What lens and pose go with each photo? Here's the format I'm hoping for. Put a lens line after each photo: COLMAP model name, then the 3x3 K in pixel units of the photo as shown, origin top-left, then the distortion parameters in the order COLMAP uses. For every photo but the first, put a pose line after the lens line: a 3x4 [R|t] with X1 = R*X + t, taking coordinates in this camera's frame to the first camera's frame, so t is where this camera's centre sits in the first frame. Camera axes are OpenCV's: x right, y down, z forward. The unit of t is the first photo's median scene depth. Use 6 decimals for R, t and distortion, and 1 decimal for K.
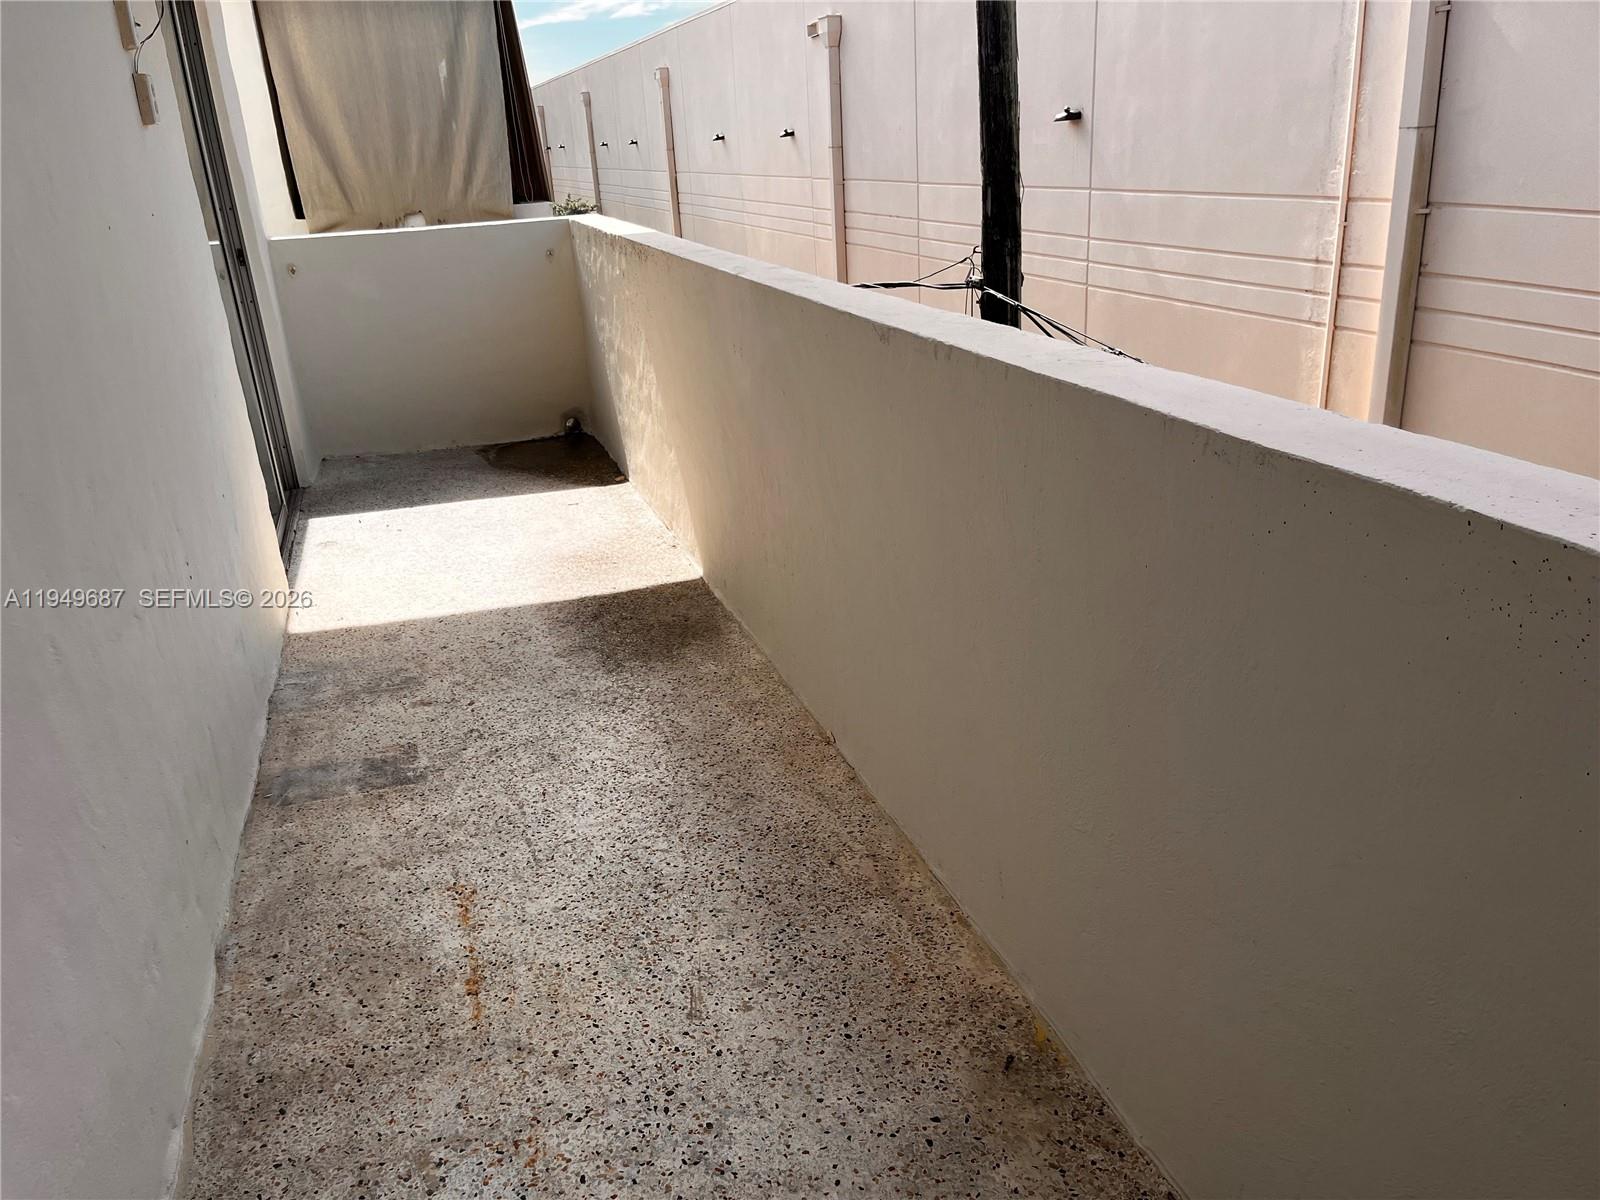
lens RADIAL K [[1227.7, 0, 789.3], [0, 1227.7, 597.1], [0, 0, 1]] dist [0.084070, -0.099893]
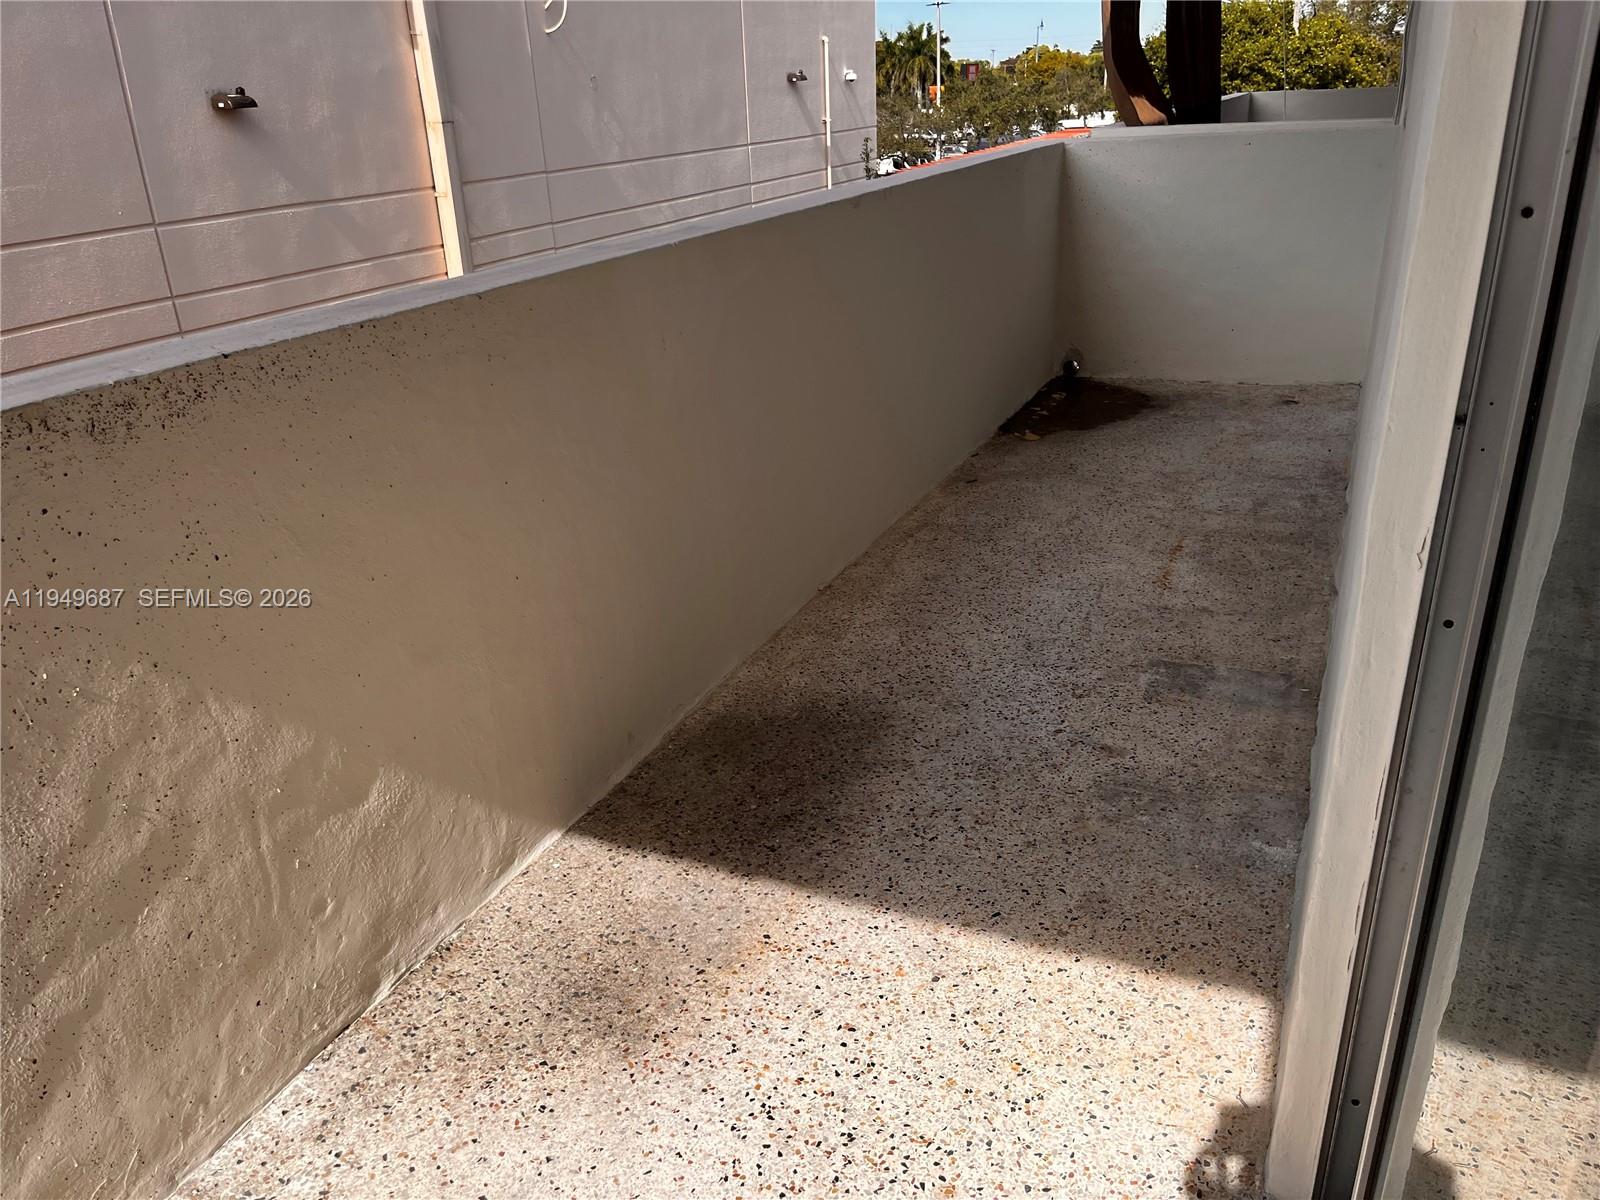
lens RADIAL K [[1227.7, 0, 789.3], [0, 1227.7, 597.1], [0, 0, 1]] dist [0.084070, -0.099893]
pose [[-0.740481, -0.171109, 0.649930, -0.713479], [0.316490, 0.764330, 0.561812, -0.554014], [-0.592893, 0.621708, -0.511818, 1.631795]]
